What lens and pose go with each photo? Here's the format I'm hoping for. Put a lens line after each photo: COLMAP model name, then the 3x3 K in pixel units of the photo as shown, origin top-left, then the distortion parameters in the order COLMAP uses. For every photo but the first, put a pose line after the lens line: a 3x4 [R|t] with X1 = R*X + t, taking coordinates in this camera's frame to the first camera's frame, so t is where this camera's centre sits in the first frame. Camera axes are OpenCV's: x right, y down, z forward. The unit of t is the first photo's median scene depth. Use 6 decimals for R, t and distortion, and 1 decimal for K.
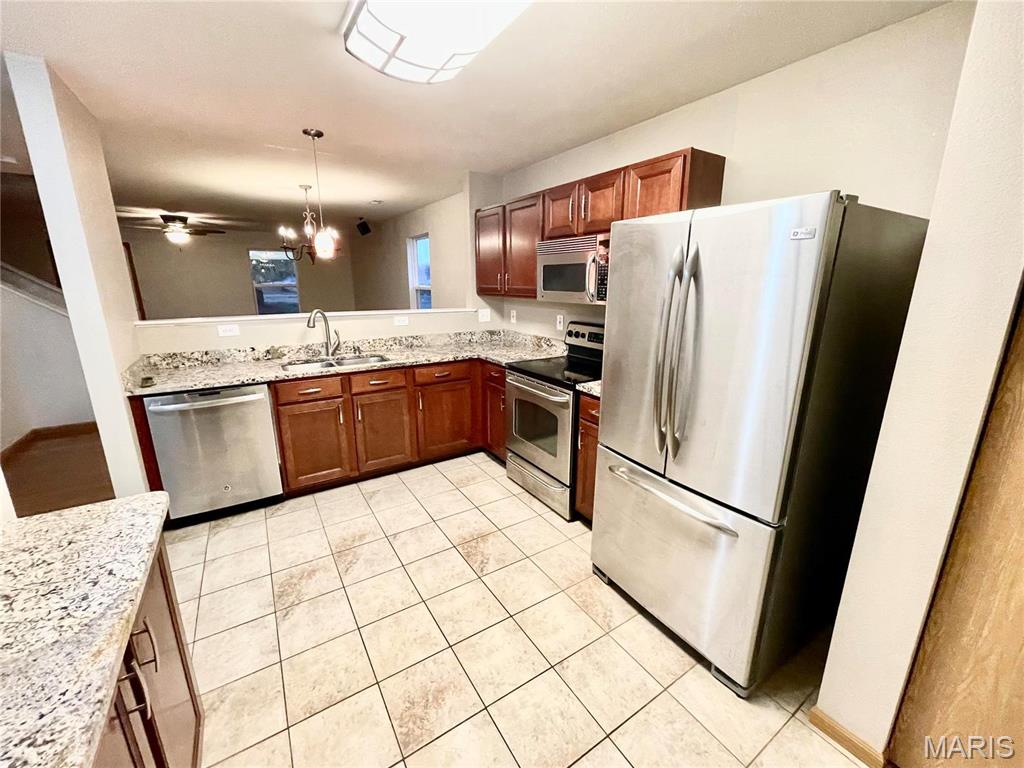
lens RADIAL K [[410.3, 0, 514.7], [0, 410.3, 382.8], [0, 0, 1]] dist [-0.002251, -0.000285]
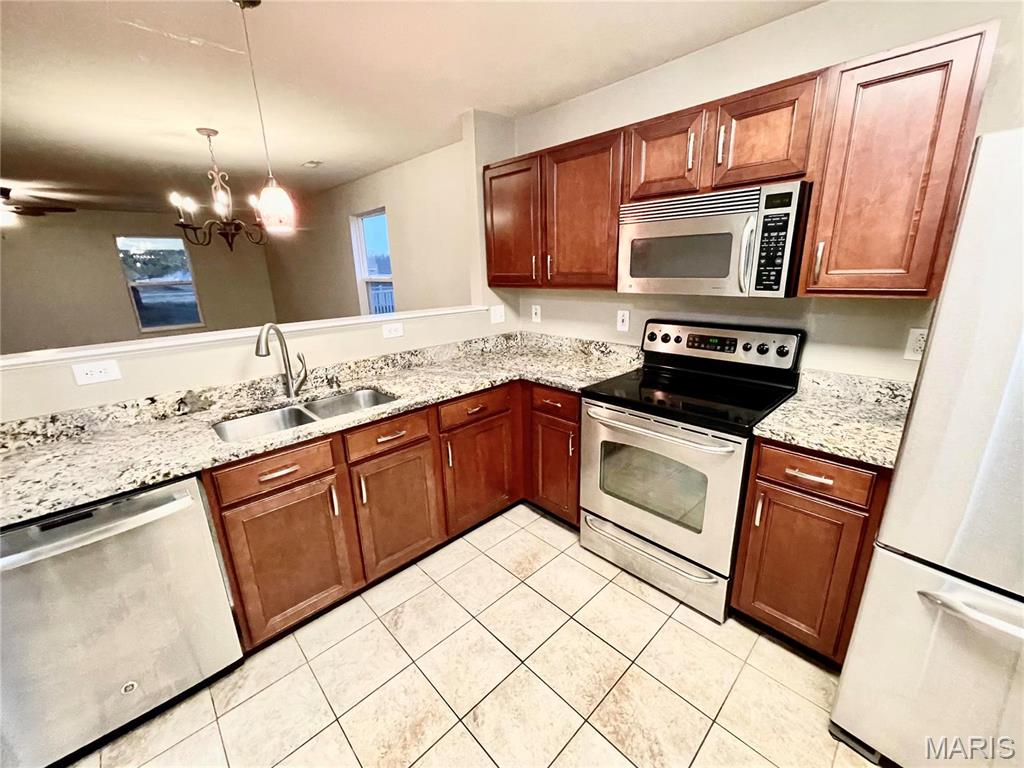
lens RADIAL K [[410.3, 0, 515.1], [0, 410.3, 382.9], [0, 0, 1]] dist [-0.002251, -0.000285]
pose [[0.980756, -0.079125, 0.178487, -0.249094], [0.073562, 0.996582, 0.037584, -0.090486], [-0.180851, -0.023731, 0.983224, 0.359572]]
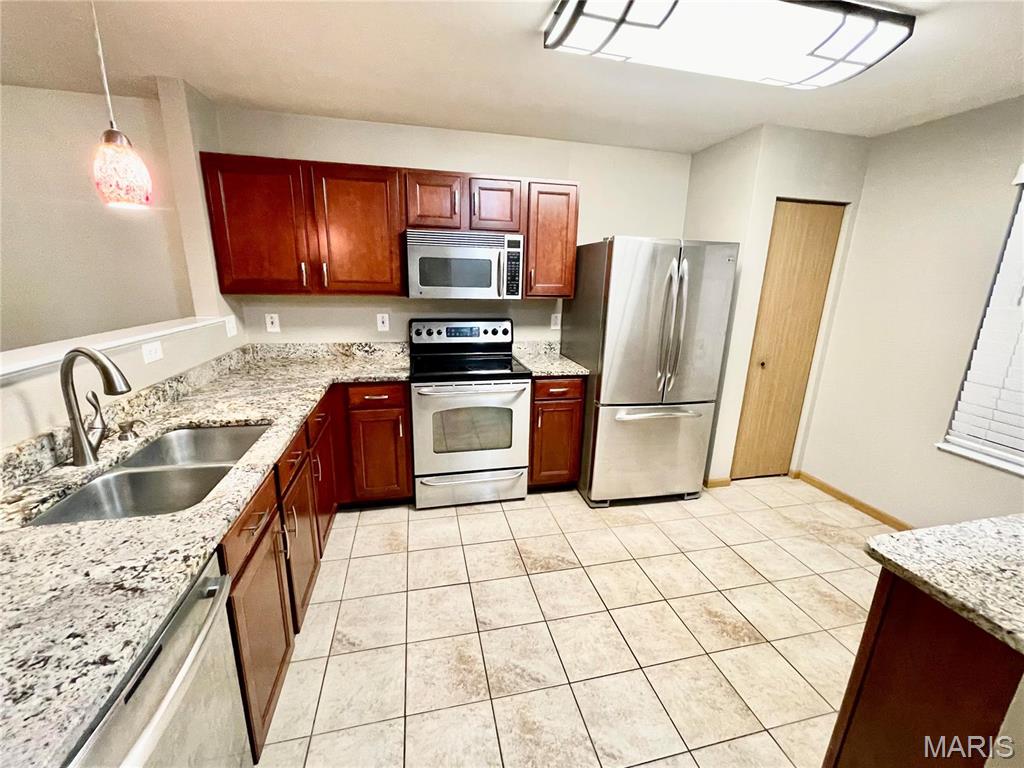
lens RADIAL K [[410.3, 0, 507.7], [0, 410.3, 382.2], [0, 0, 1]] dist [-0.002251, -0.000285]
pose [[0.345845, -0.228343, 0.910083, -0.703977], [0.204876, 0.964909, 0.164243, -0.130636], [-0.915651, 0.129651, 0.380491, 0.512716]]
